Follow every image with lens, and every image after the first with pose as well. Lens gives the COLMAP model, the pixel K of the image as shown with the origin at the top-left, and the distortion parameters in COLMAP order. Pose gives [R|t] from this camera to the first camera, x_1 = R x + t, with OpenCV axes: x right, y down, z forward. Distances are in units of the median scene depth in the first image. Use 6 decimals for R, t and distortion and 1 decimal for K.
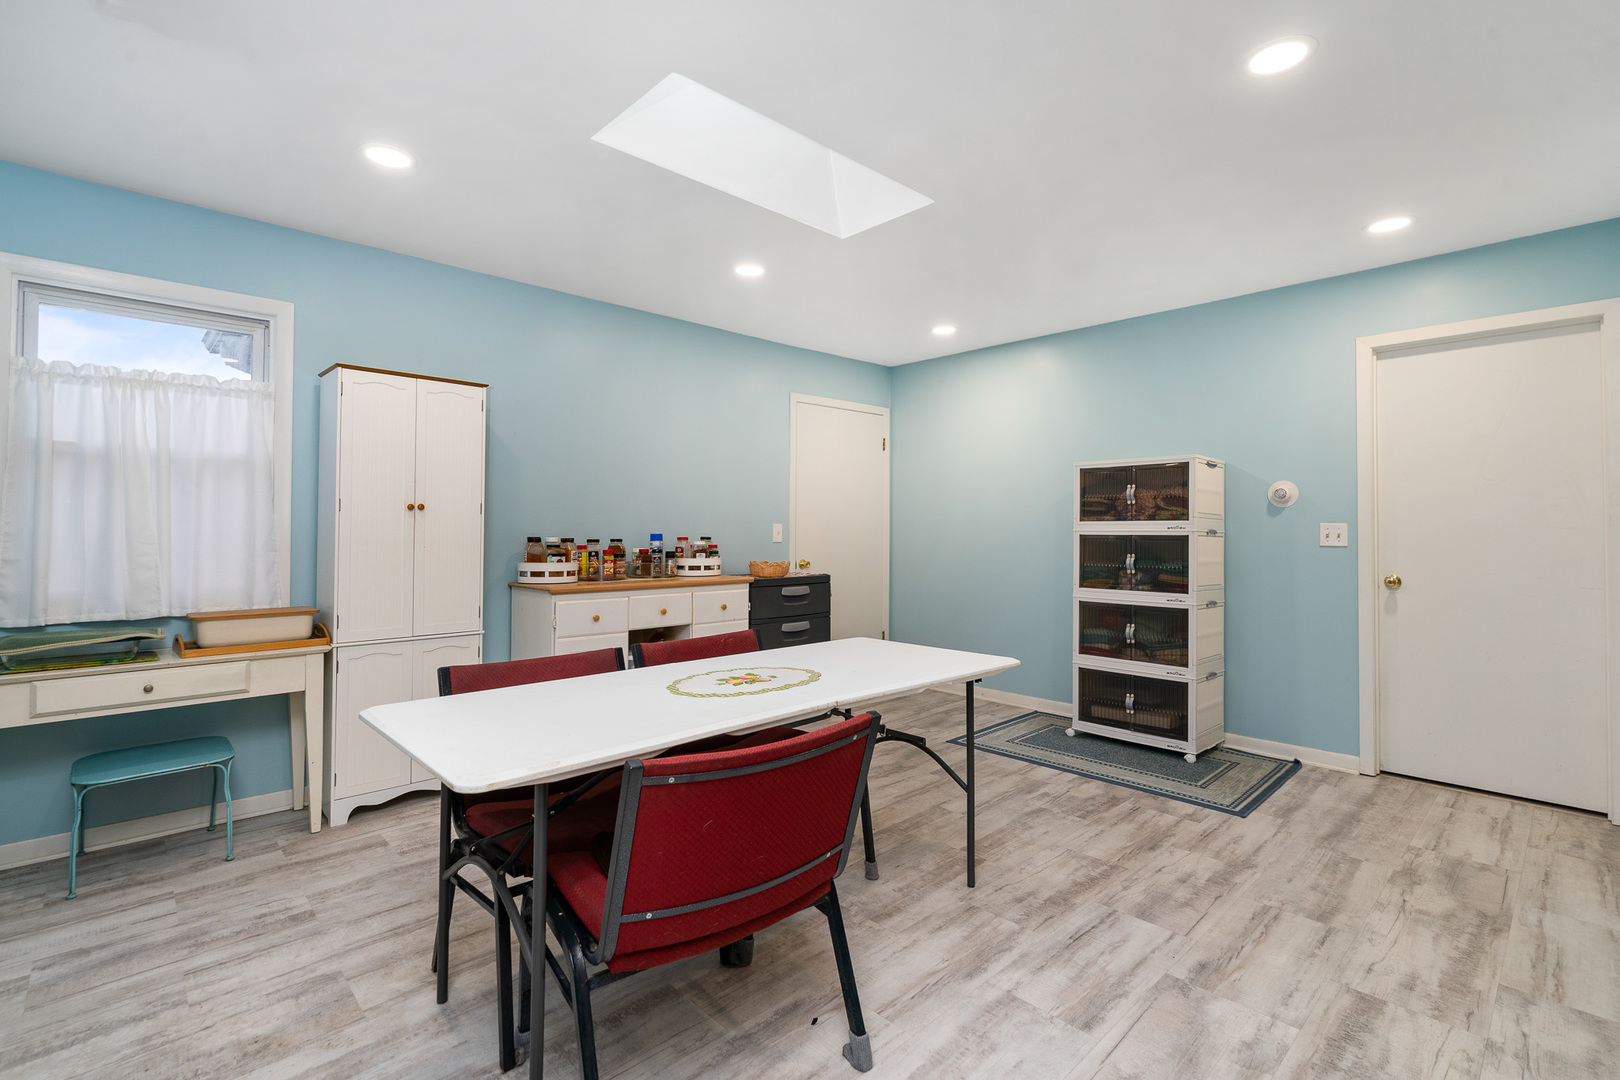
lens RADIAL K [[739.4, 0, 810.8], [0, 739.4, 529.4], [0, 0, 1]] dist [-0.002029, 0.001352]
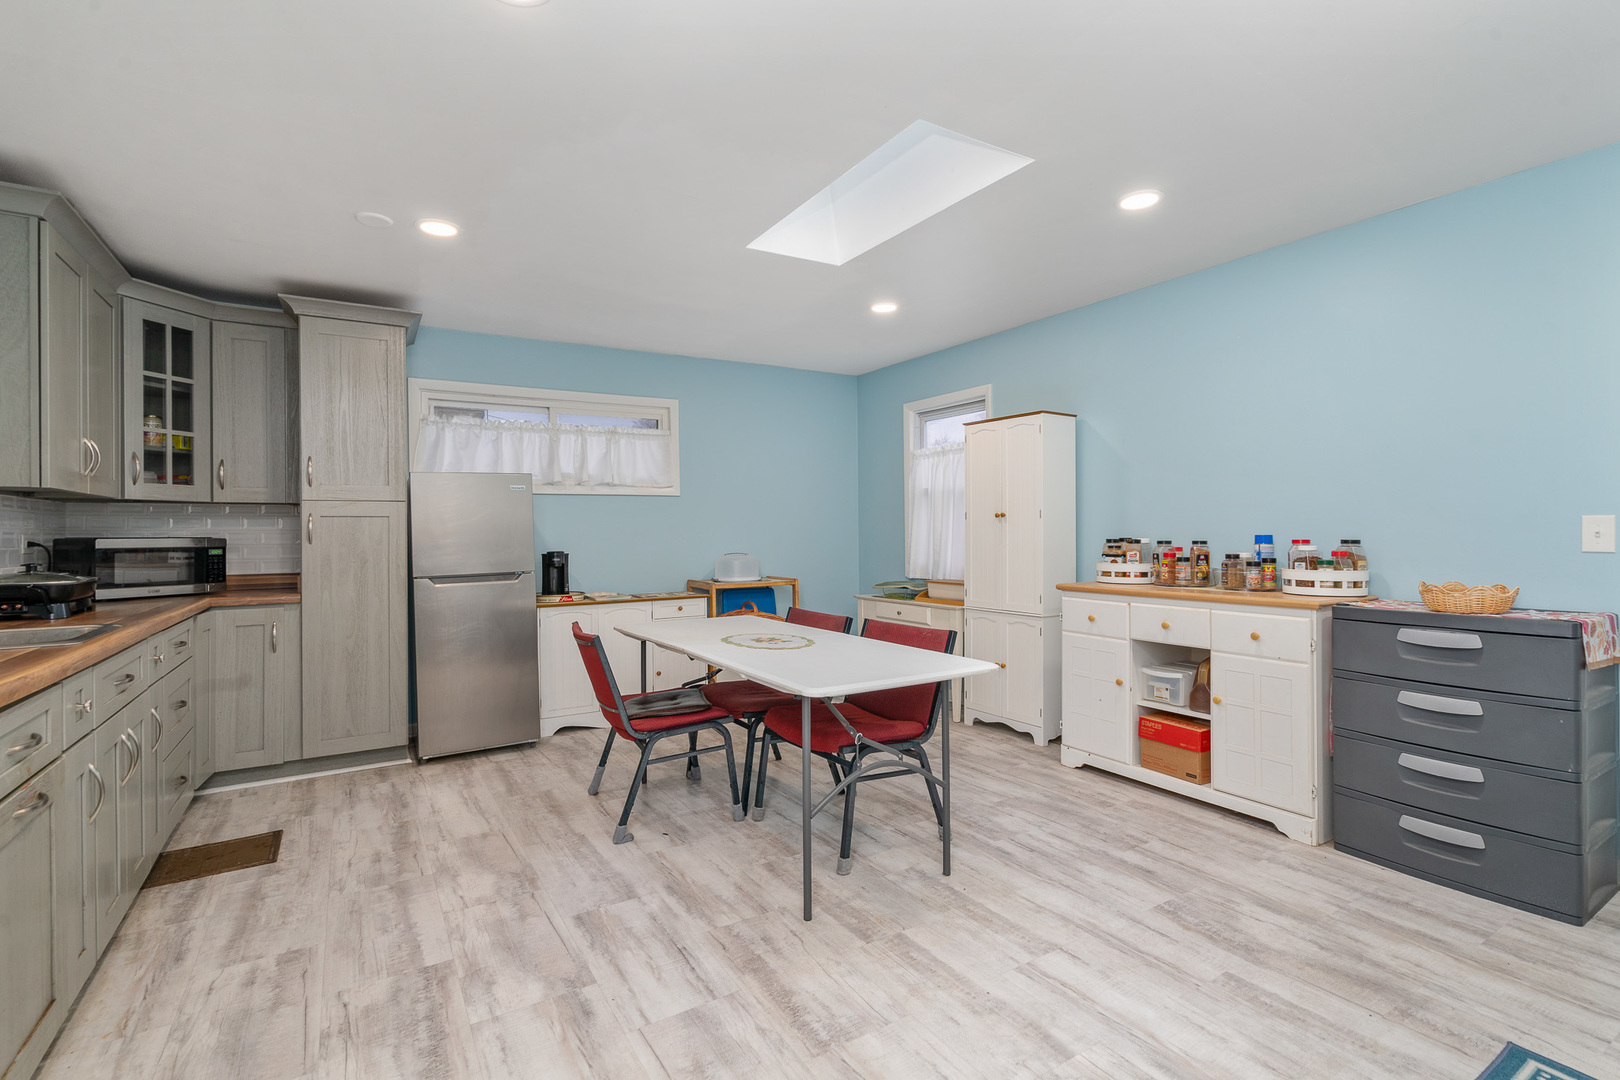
lens RADIAL K [[739.4, 0, 810.5], [0, 739.4, 536.9], [0, 0, 1]] dist [-0.002029, 0.001352]
pose [[-0.198437, 0.005752, -0.980097, 1.092300], [0.007530, 0.999962, 0.004344, 0.001545], [0.980085, -0.006518, -0.198473, 1.163468]]
